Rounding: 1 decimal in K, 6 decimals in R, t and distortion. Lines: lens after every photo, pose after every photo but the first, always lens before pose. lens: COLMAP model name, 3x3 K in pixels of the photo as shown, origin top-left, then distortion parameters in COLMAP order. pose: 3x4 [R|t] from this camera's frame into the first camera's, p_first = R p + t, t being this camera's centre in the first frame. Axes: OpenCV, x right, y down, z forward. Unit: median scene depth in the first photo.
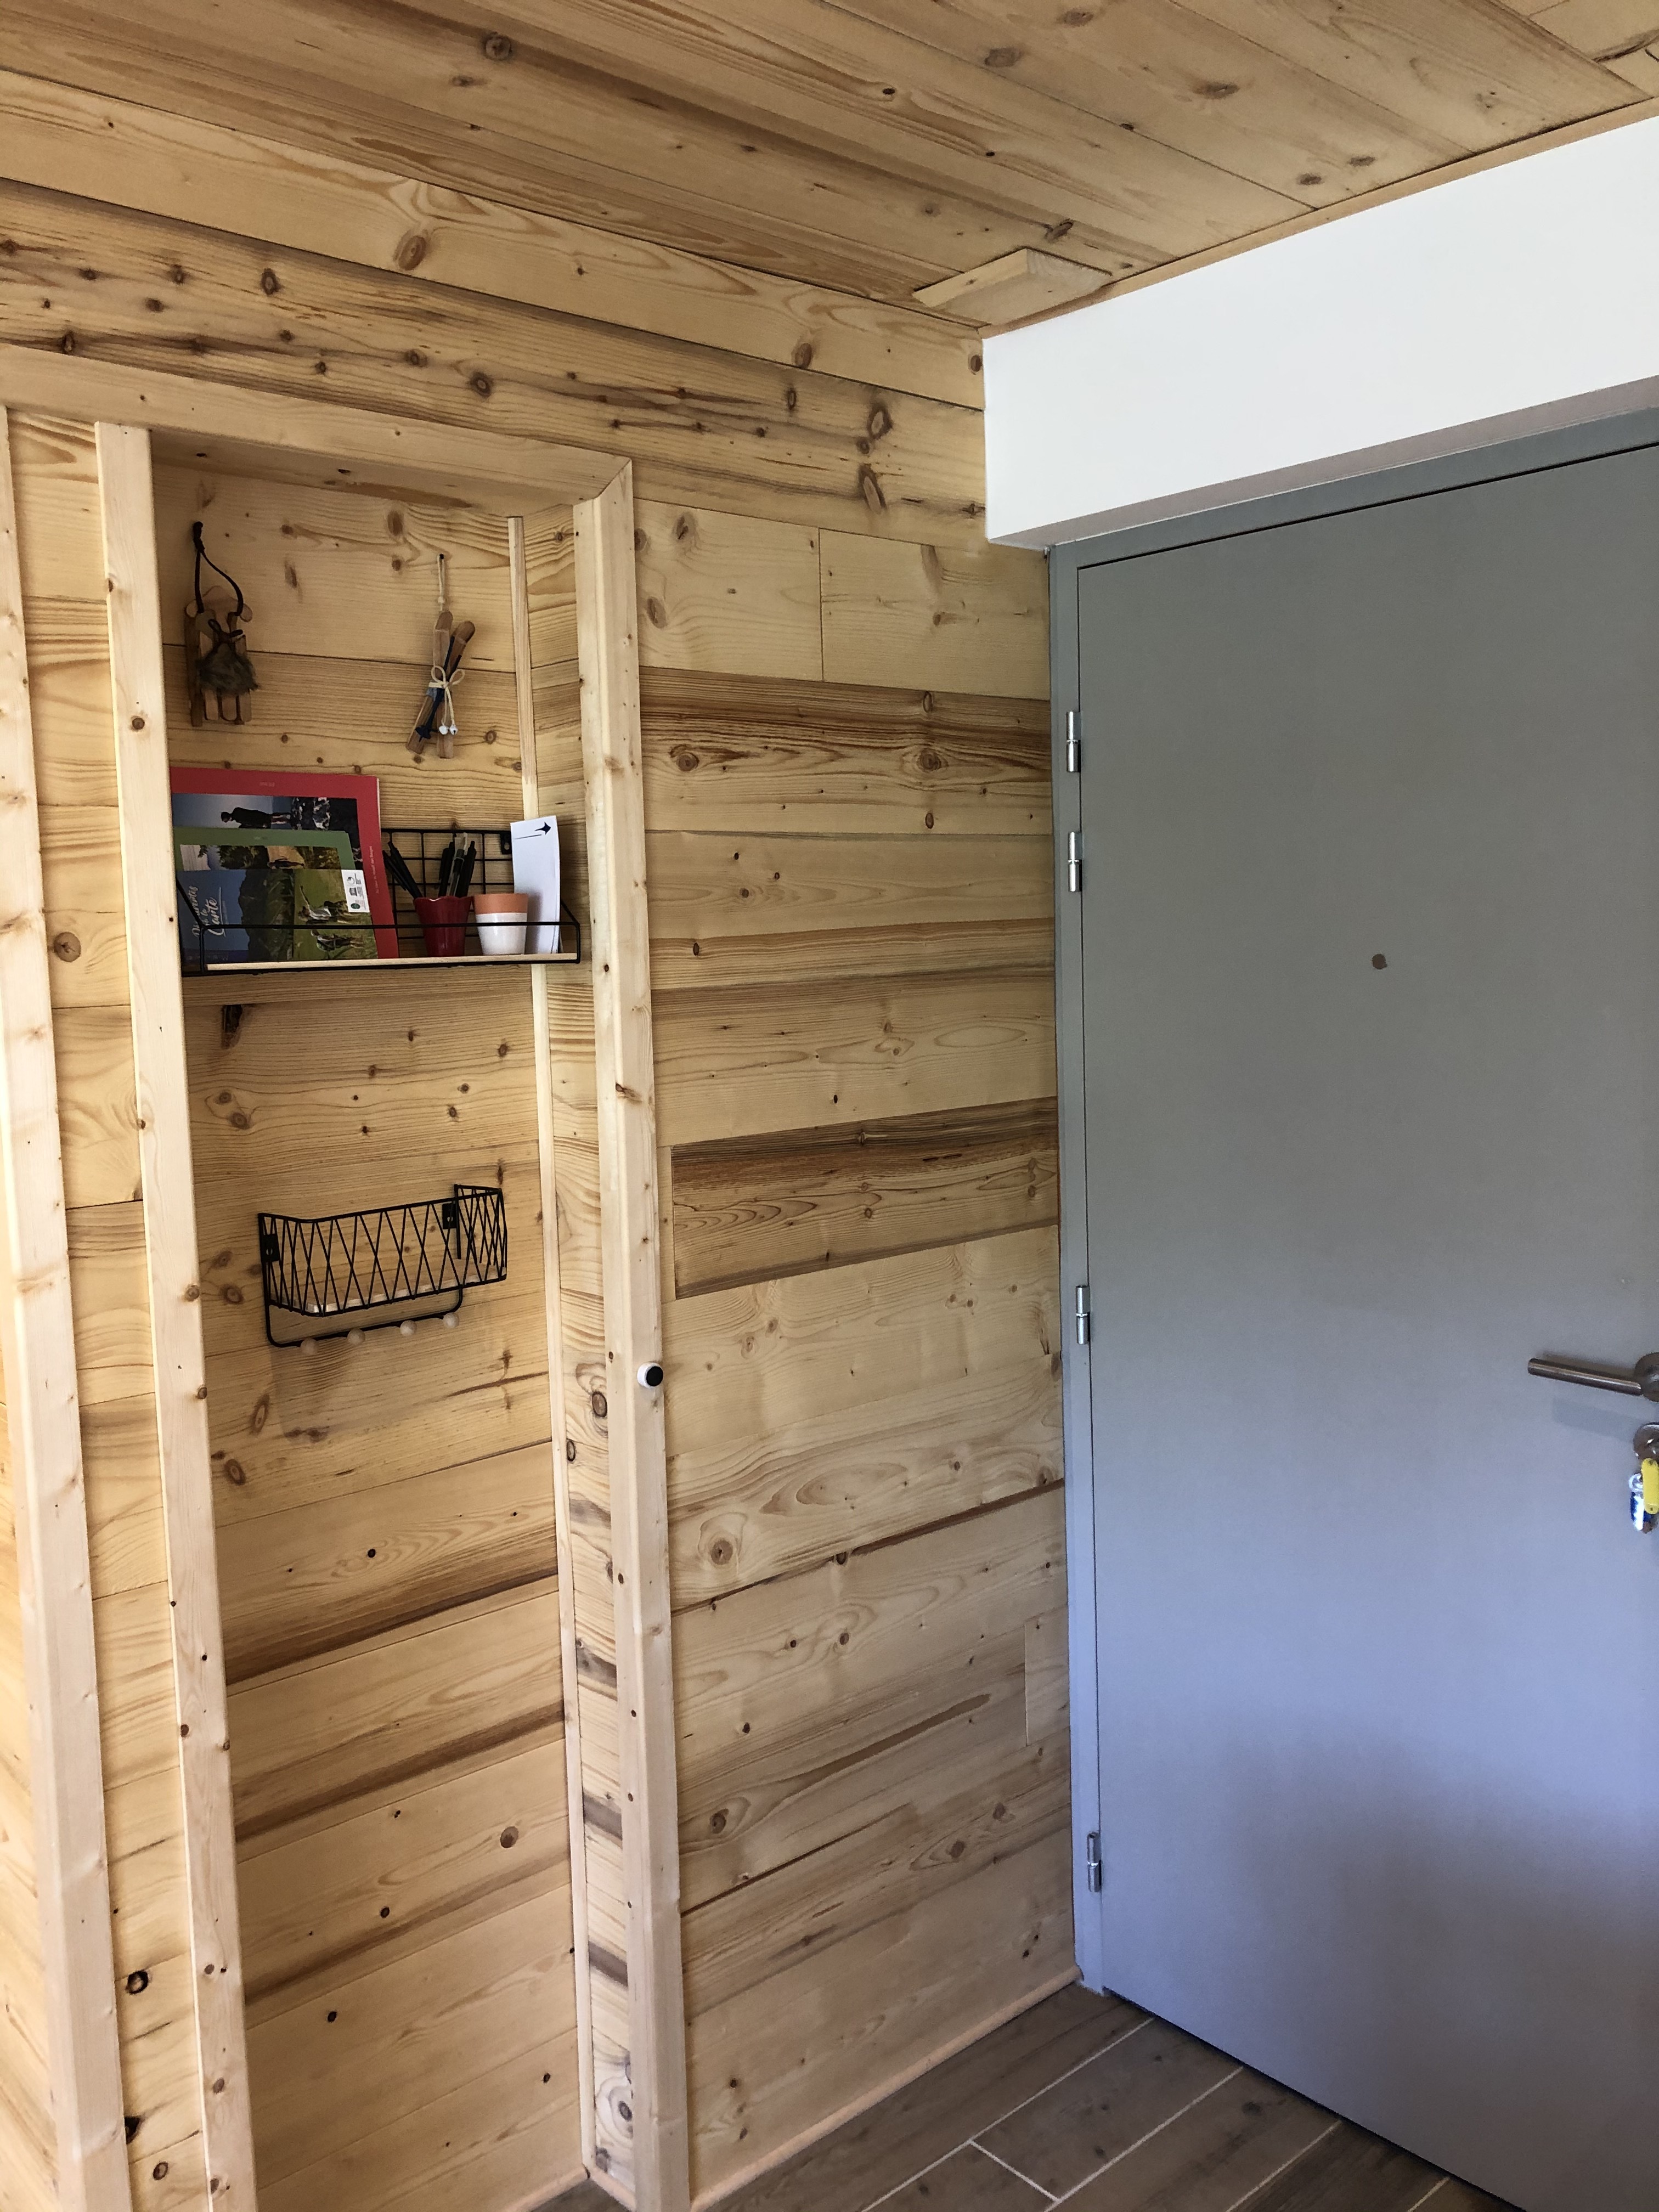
lens RADIAL K [[1847.1, 0, 899.8], [0, 1847.1, 1101.7], [0, 0, 1]] dist [0.080780, -0.058876]
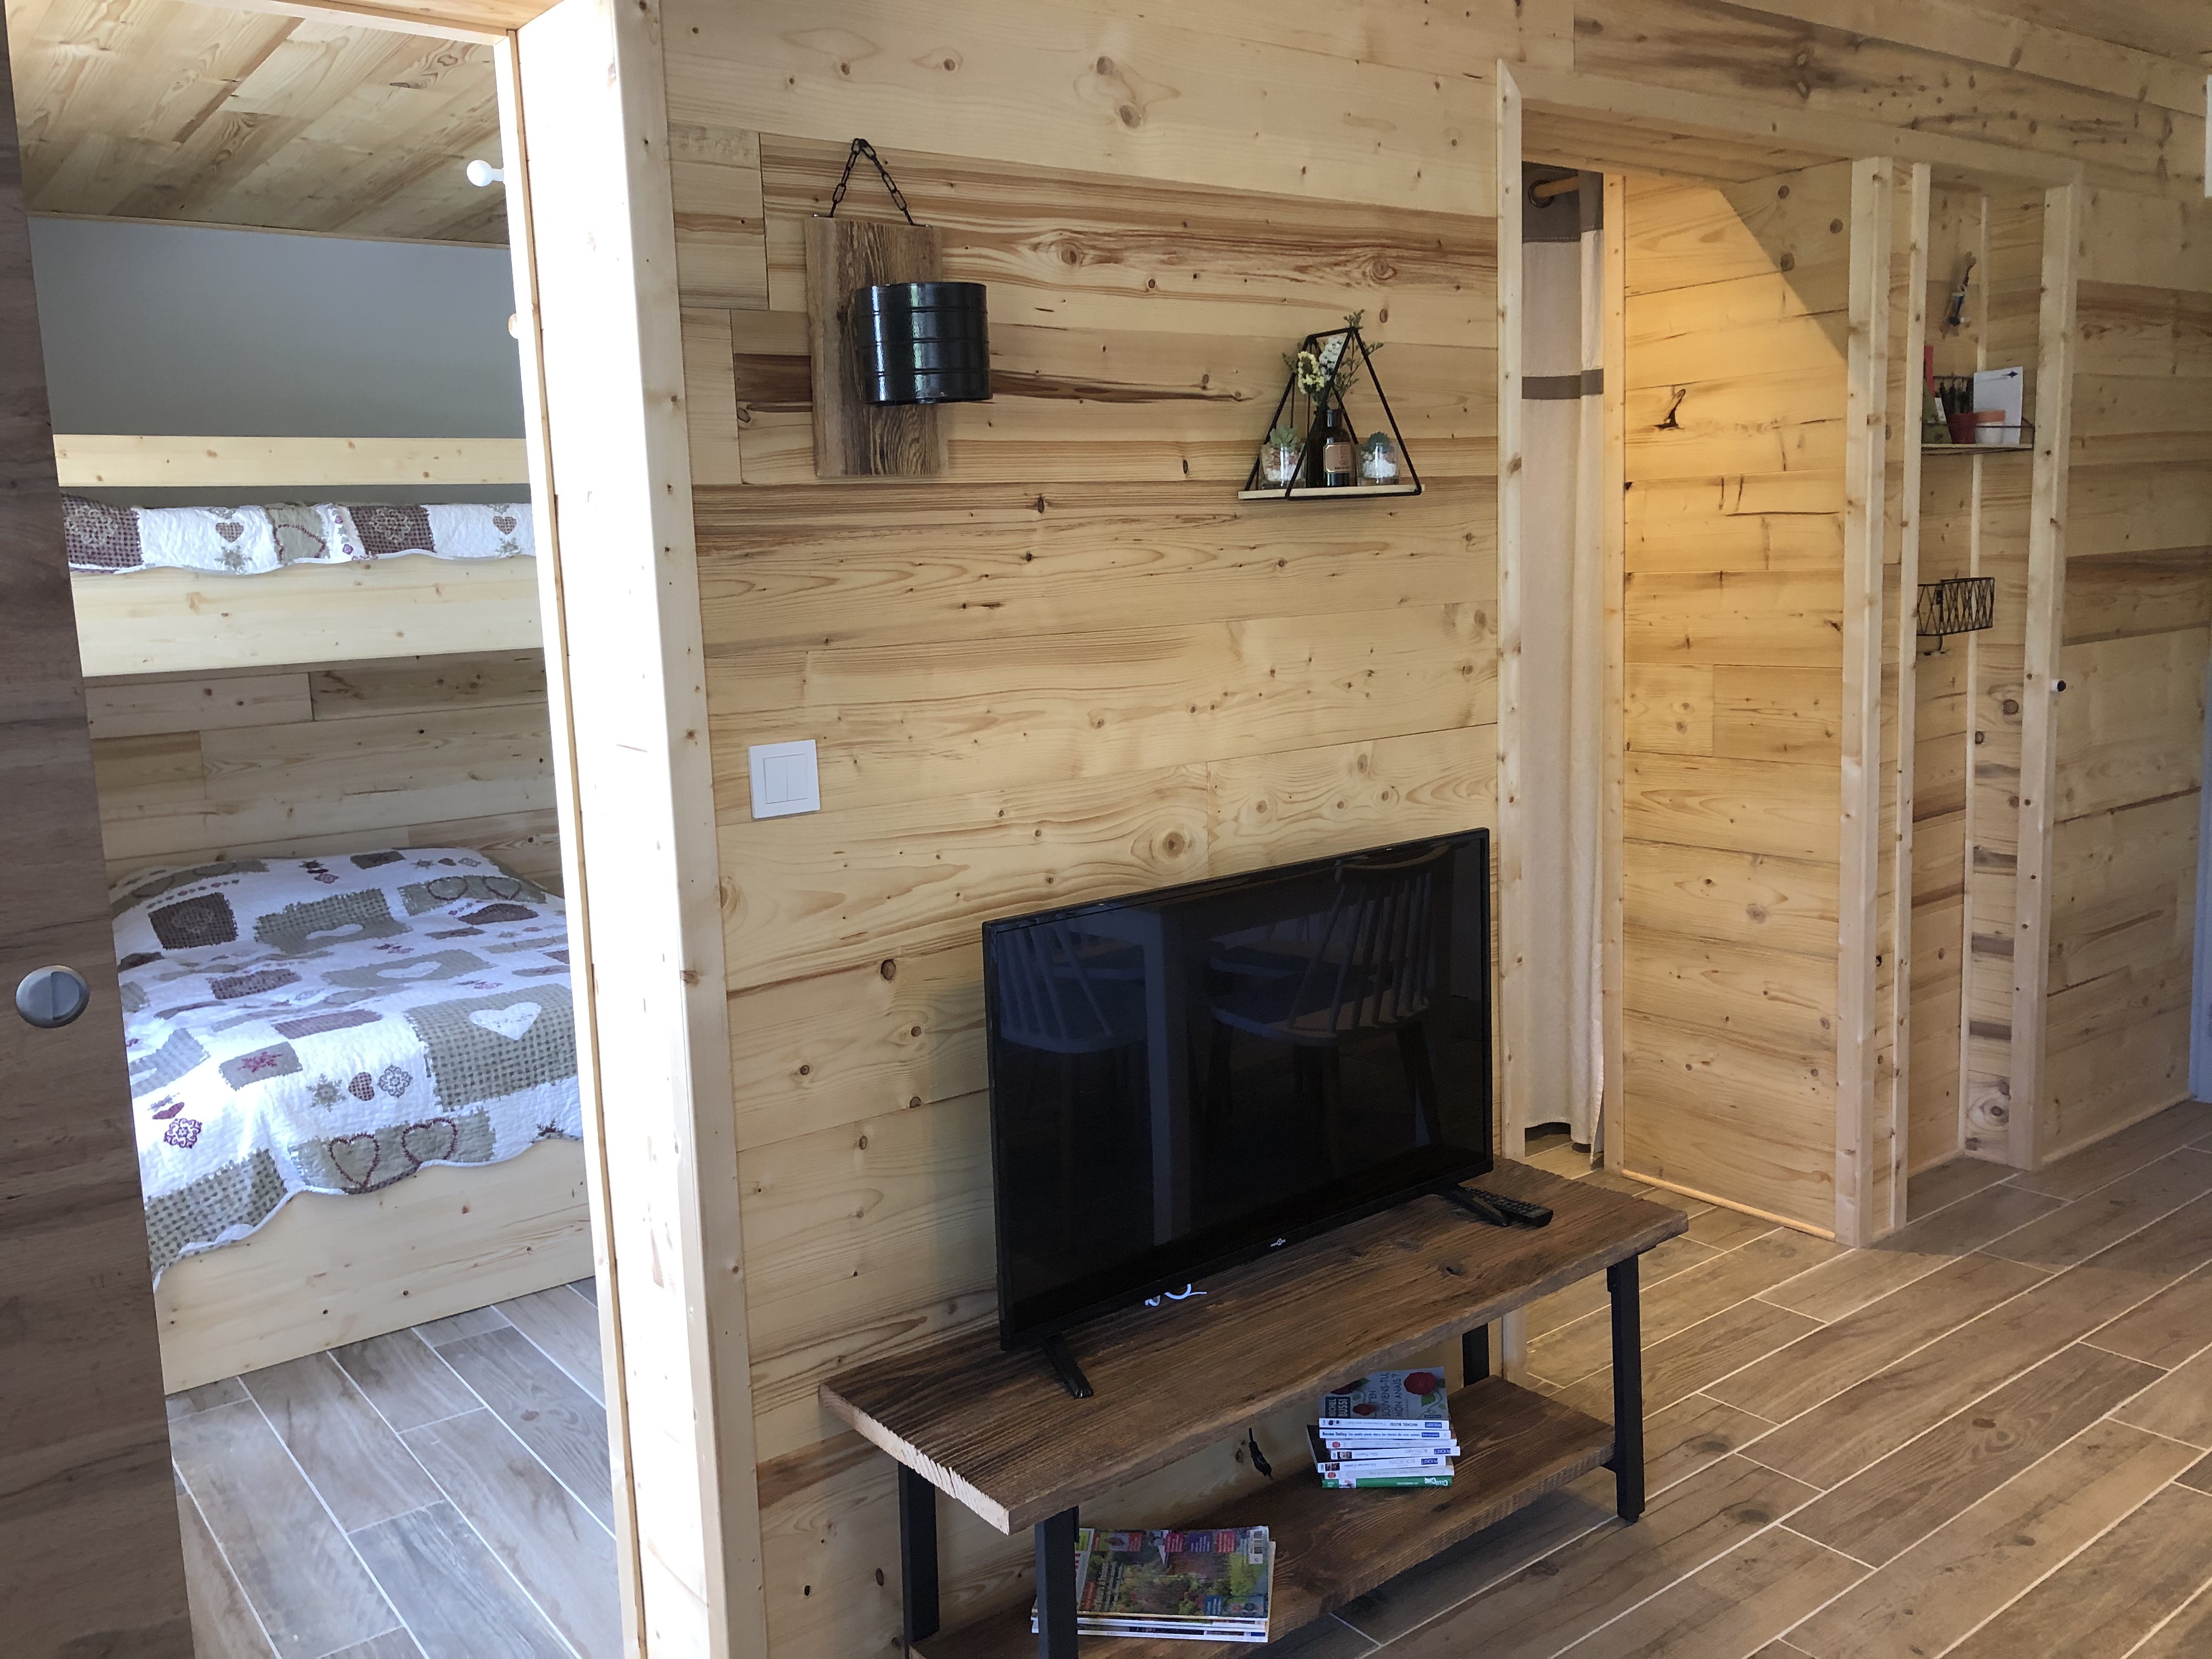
lens RADIAL K [[1847.1, 0, 1111.2], [0, 1847.1, 817.4], [0, 0, 1]] dist [0.080780, -0.058876]
pose [[0.997329, 0.003083, -0.072975, -0.873341], [0.000206, 0.998986, 0.045017, 0.185477], [0.073040, -0.044912, 0.996317, -0.830326]]
